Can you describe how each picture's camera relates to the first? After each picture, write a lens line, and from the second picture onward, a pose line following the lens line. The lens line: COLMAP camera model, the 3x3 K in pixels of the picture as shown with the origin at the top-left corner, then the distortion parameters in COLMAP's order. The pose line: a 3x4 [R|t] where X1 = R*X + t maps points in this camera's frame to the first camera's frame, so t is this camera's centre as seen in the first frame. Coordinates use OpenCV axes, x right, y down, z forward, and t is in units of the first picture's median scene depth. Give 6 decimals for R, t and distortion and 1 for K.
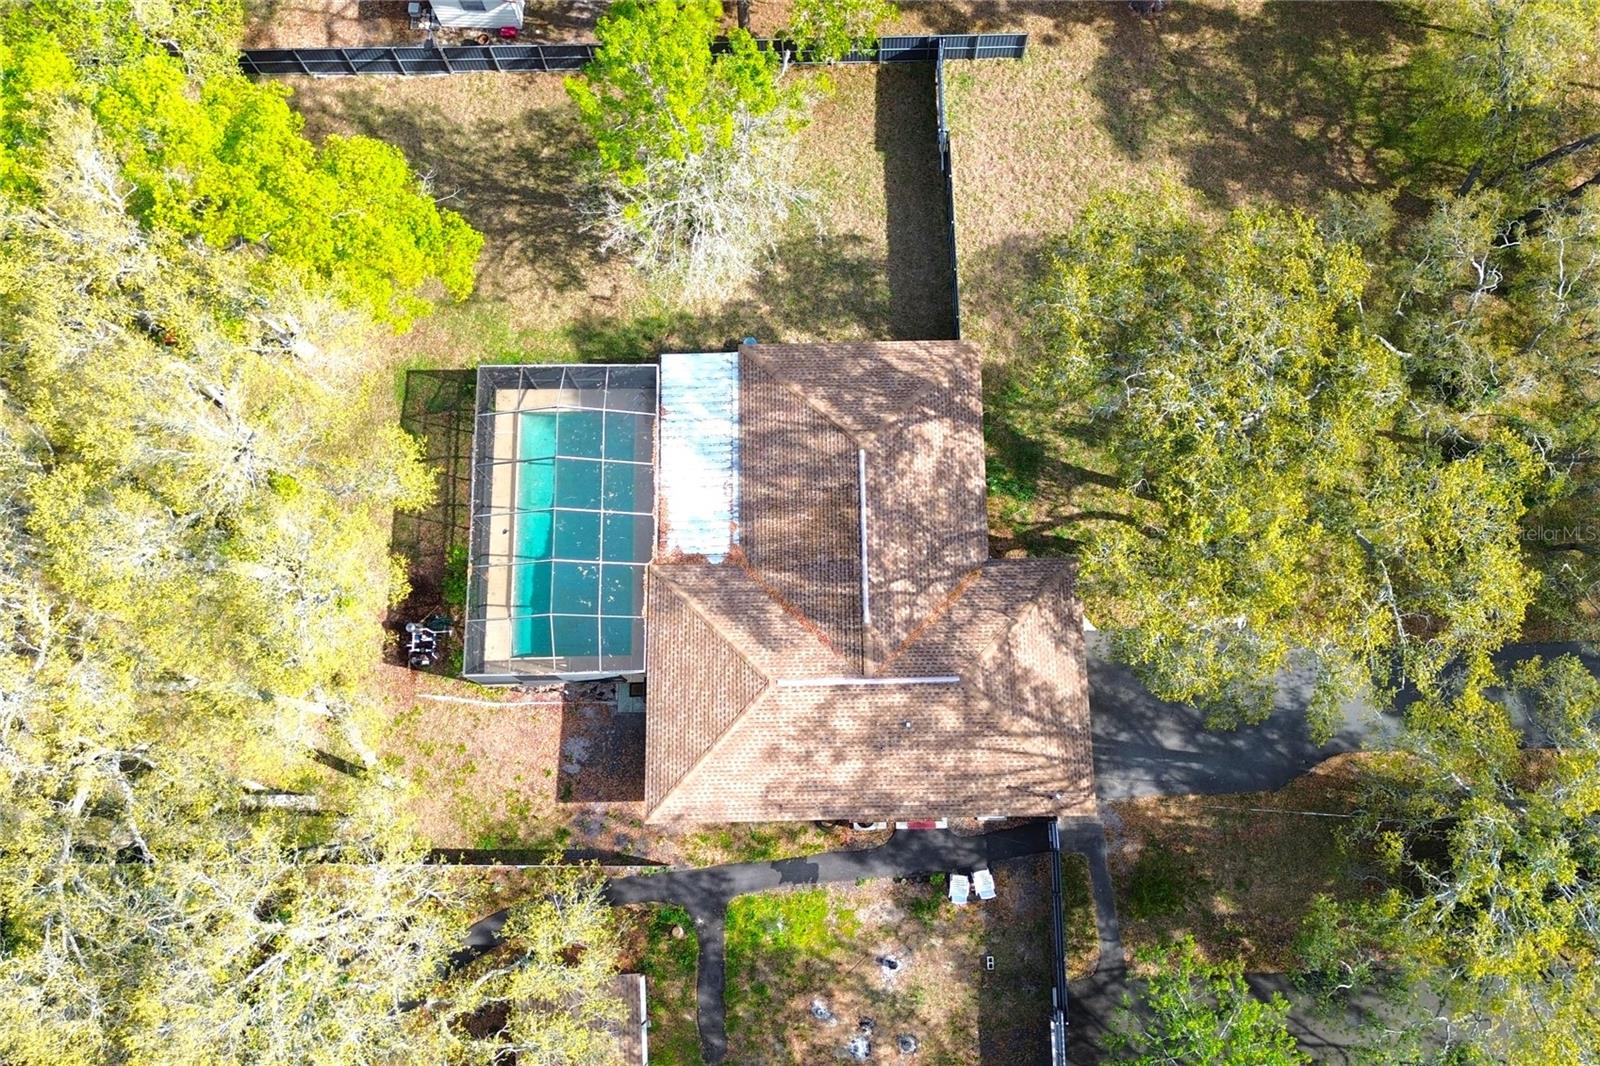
lens RADIAL K [[1326.2, 0, 832.1], [0, 1326.2, 536.9], [0, 0, 1]] dist [0.070746, -0.065260]
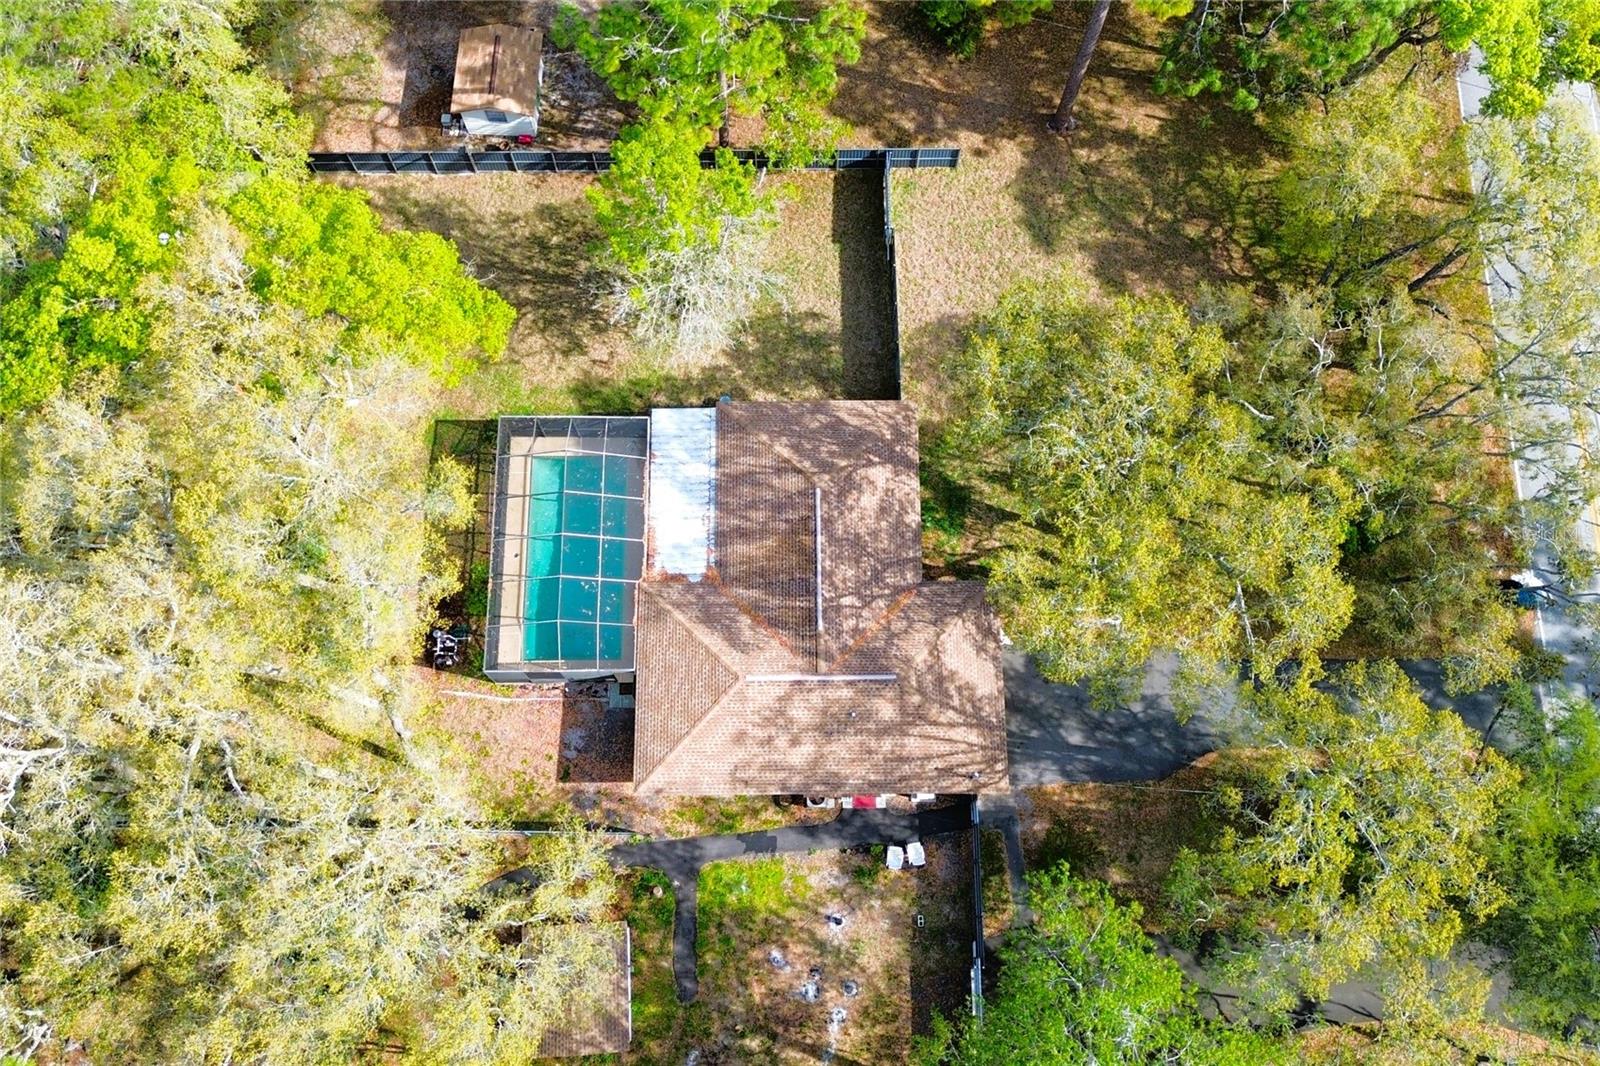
lens RADIAL K [[1326.2, 0, 785.5], [0, 1326.2, 541.5], [0, 0, 1]] dist [0.070746, -0.065260]
pose [[0.999904, 0.013767, -0.001386, -0.004424], [-0.013818, 0.998738, -0.048283, 0.040300], [0.000719, 0.048298, 0.998833, -0.199059]]
